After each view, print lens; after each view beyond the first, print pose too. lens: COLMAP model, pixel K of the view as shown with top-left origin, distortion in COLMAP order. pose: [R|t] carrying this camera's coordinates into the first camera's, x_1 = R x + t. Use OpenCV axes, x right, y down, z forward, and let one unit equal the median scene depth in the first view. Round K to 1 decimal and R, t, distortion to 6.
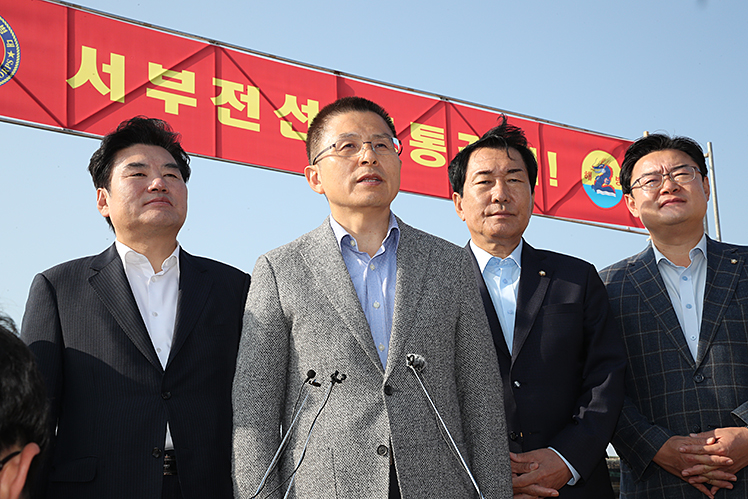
lens RADIAL K [[1236.0, 0, 374.0], [0, 1236.0, 249.5], [0, 0, 1]] dist [0.390980, -0.036671]
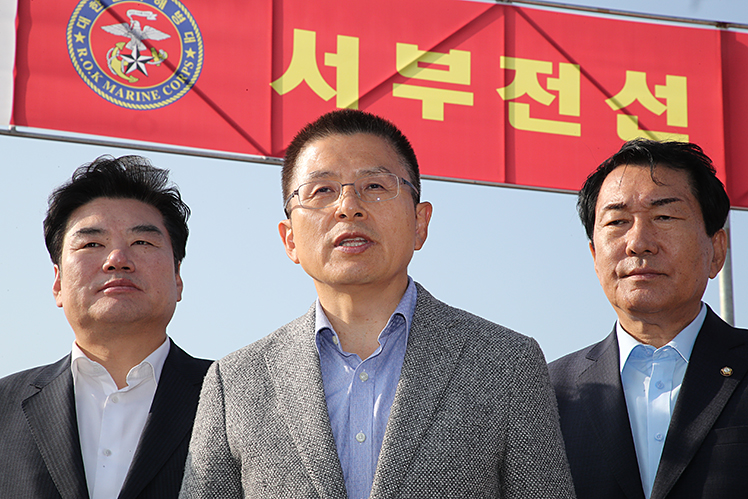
lens RADIAL K [[2082.9, 0, 374.0], [0, 2082.9, 249.5], [0, 0, 1]] dist [0.696531, -0.198953]
pose [[0.951108, -0.048643, -0.305005, 0.135974], [0.038785, 0.998513, -0.038302, -0.004049], [0.306414, 0.024600, 0.951580, -0.011264]]
